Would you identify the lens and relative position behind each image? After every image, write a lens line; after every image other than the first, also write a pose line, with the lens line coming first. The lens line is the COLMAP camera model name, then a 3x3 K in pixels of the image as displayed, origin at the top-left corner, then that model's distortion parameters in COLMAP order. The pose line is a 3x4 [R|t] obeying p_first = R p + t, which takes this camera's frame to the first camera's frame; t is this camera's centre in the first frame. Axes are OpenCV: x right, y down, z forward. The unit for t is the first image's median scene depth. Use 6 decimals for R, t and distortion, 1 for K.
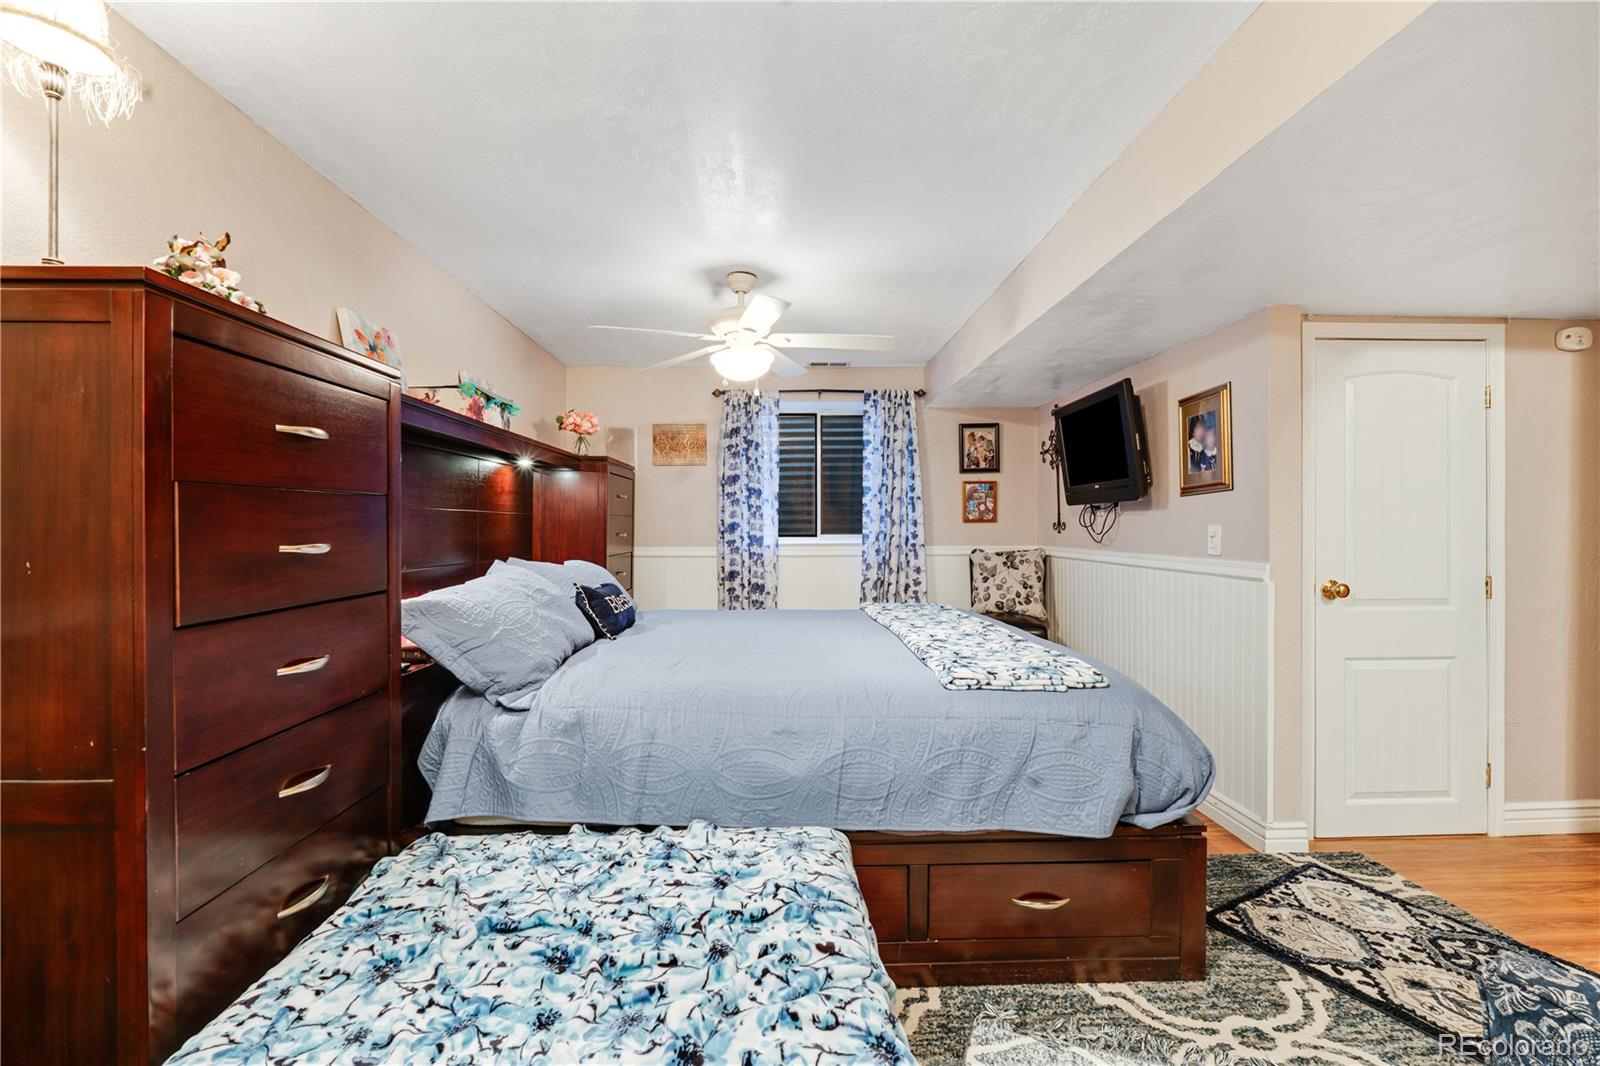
lens RADIAL K [[706.7, 0, 801.2], [0, 706.7, 536.1], [0, 0, 1]] dist [-0.004360, -0.001977]
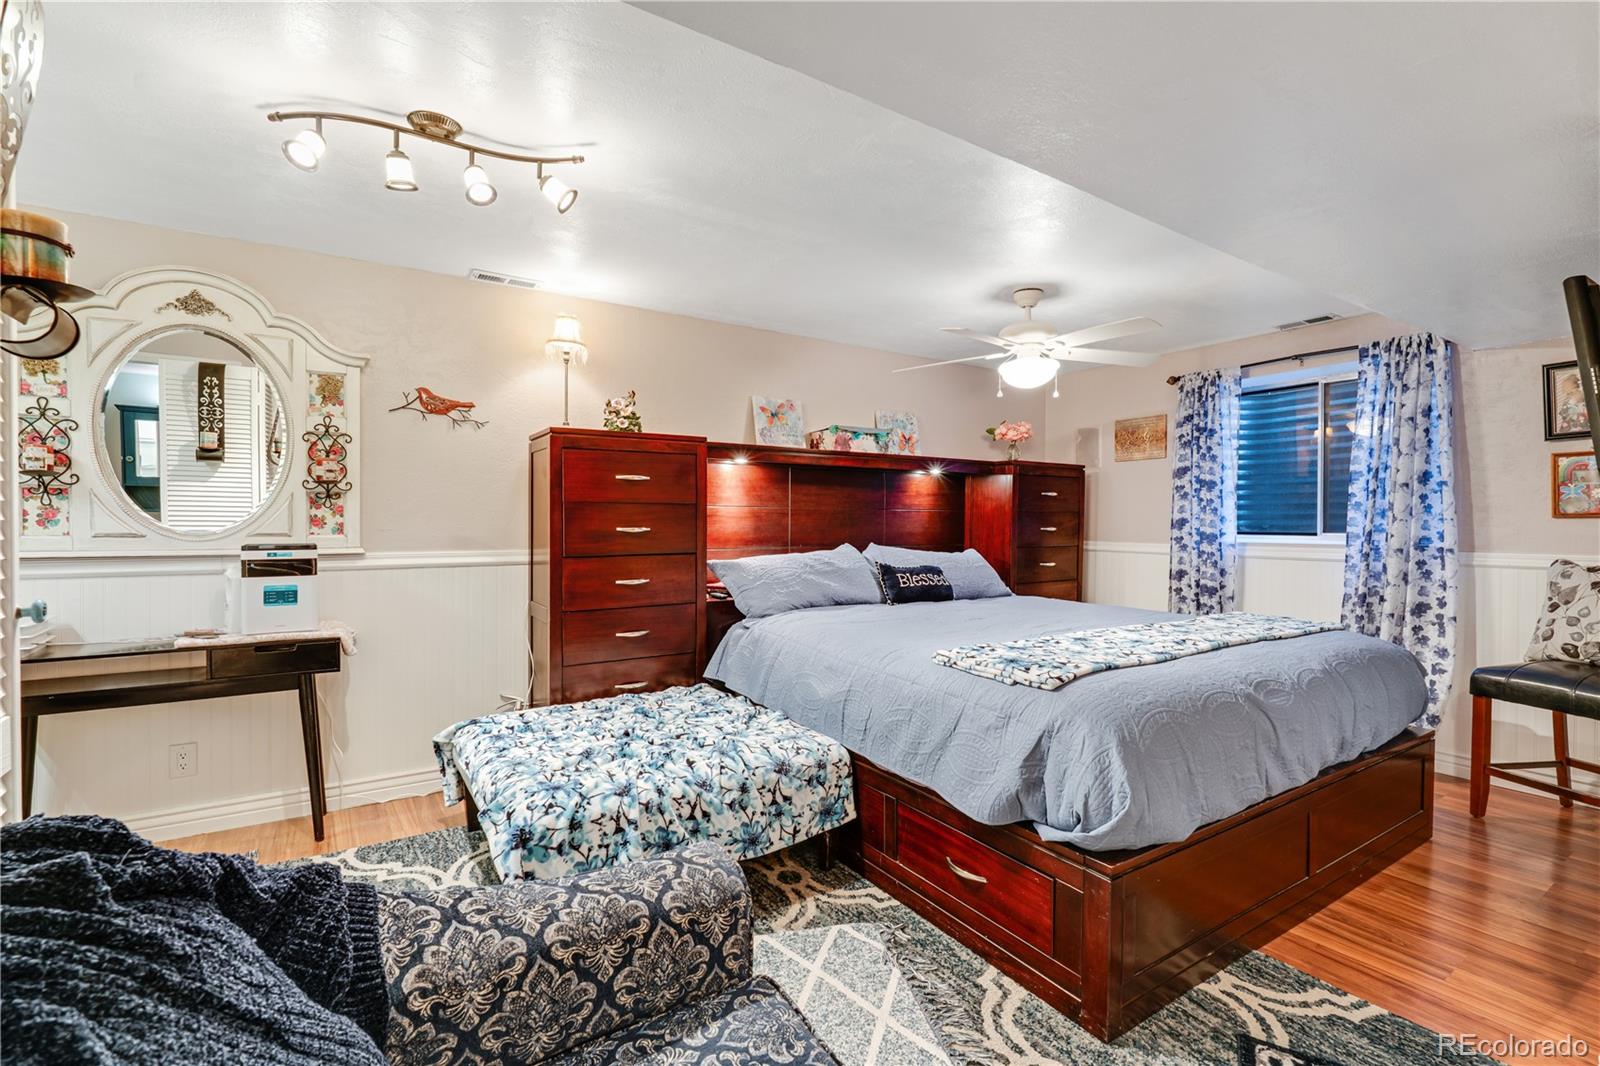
lens RADIAL K [[706.7, 0, 801.2], [0, 706.7, 536.1], [0, 0, 1]] dist [-0.004360, -0.001977]
pose [[0.515454, 0.022421, -0.856624, 0.442013], [-0.016550, 0.999732, 0.016207, -0.001831], [0.856757, 0.005823, 0.515687, 0.089420]]
